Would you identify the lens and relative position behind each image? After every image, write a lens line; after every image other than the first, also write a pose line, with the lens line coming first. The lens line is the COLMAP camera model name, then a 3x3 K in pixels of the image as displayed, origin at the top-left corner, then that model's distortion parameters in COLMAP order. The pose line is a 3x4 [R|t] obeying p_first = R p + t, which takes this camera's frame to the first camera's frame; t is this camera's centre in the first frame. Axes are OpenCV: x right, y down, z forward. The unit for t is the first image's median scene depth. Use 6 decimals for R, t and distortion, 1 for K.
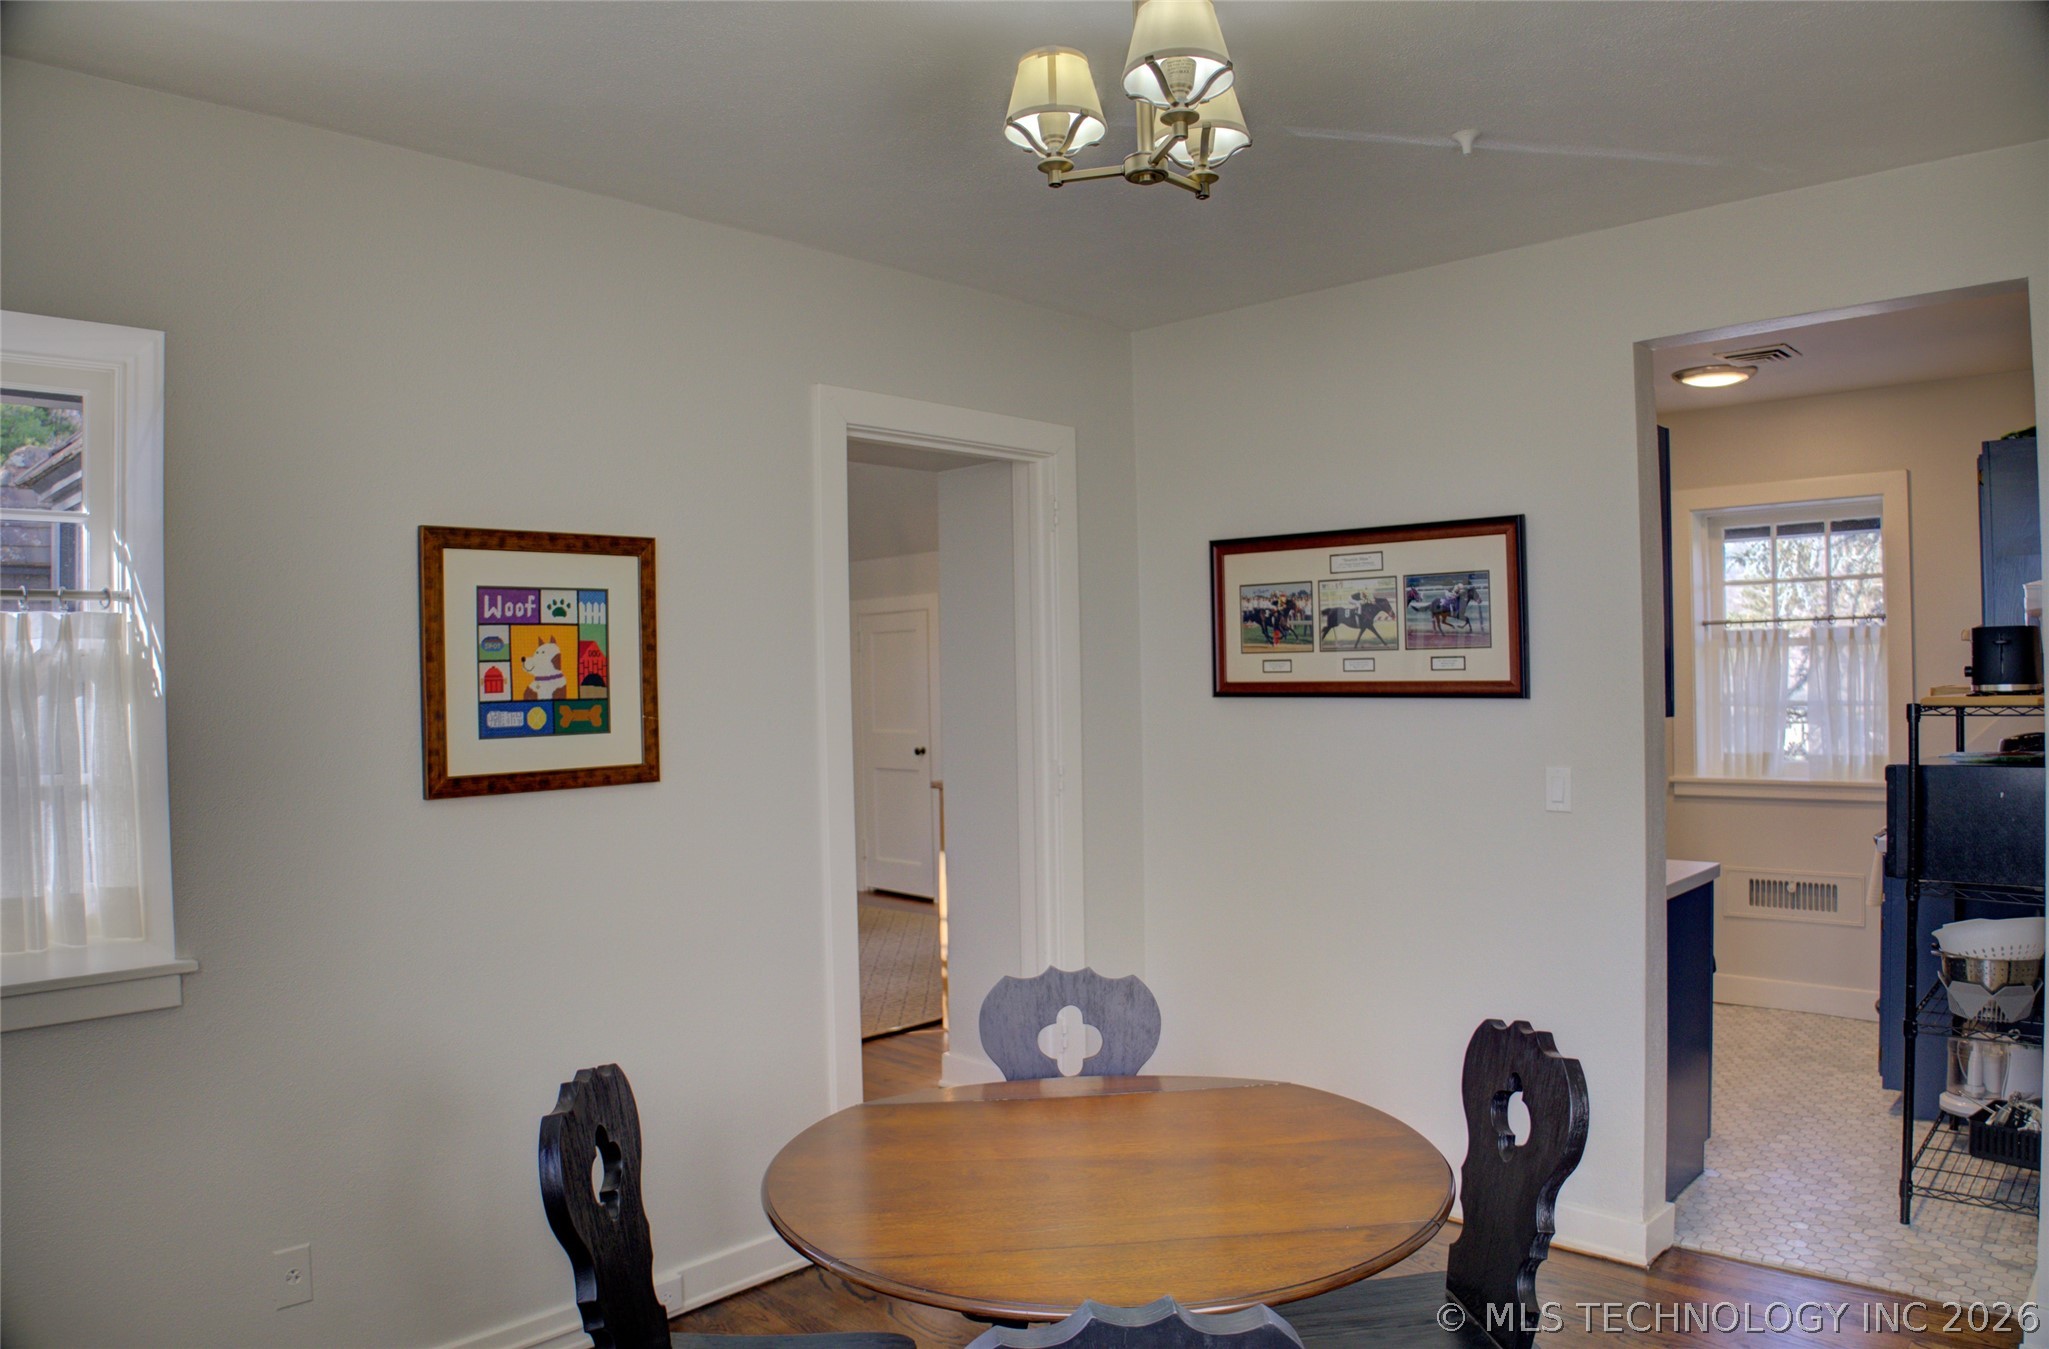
lens RADIAL K [[1401.2, 0, 1011.3], [0, 1401.2, 661.9], [0, 0, 1]] dist [-0.120869, 0.026876]
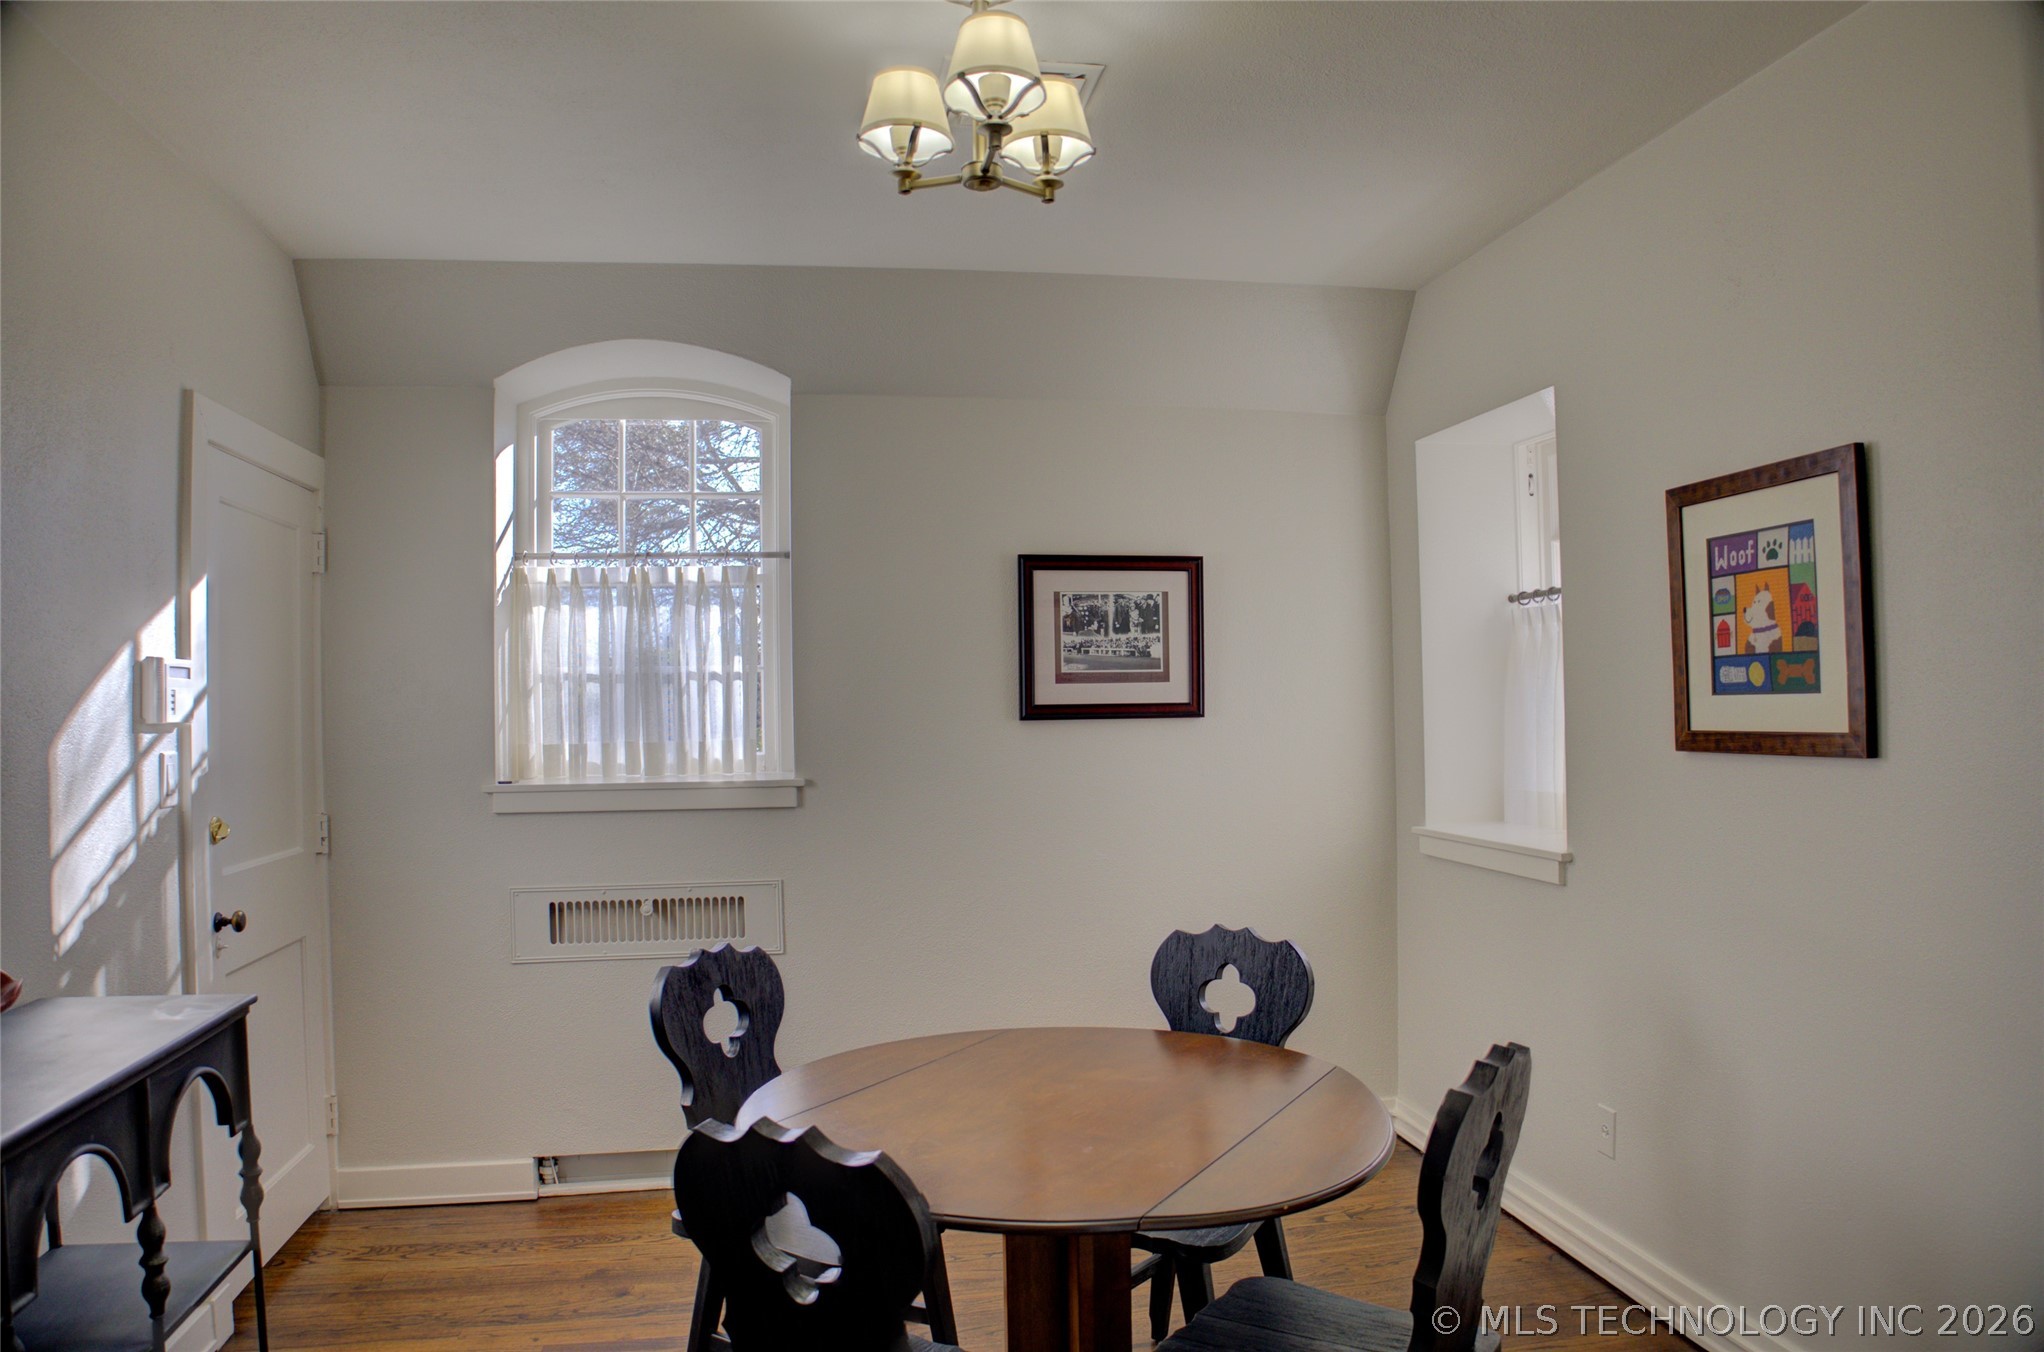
lens RADIAL K [[1397.8, 0, 1017.9], [0, 1397.8, 668.6], [0, 0, 1]] dist [-0.120869, 0.026876]
pose [[-0.590267, 0.008105, -0.807168, 0.665146], [0.033900, 0.999316, -0.014756, 0.033901], [0.806496, -0.036073, -0.590138, 1.131278]]
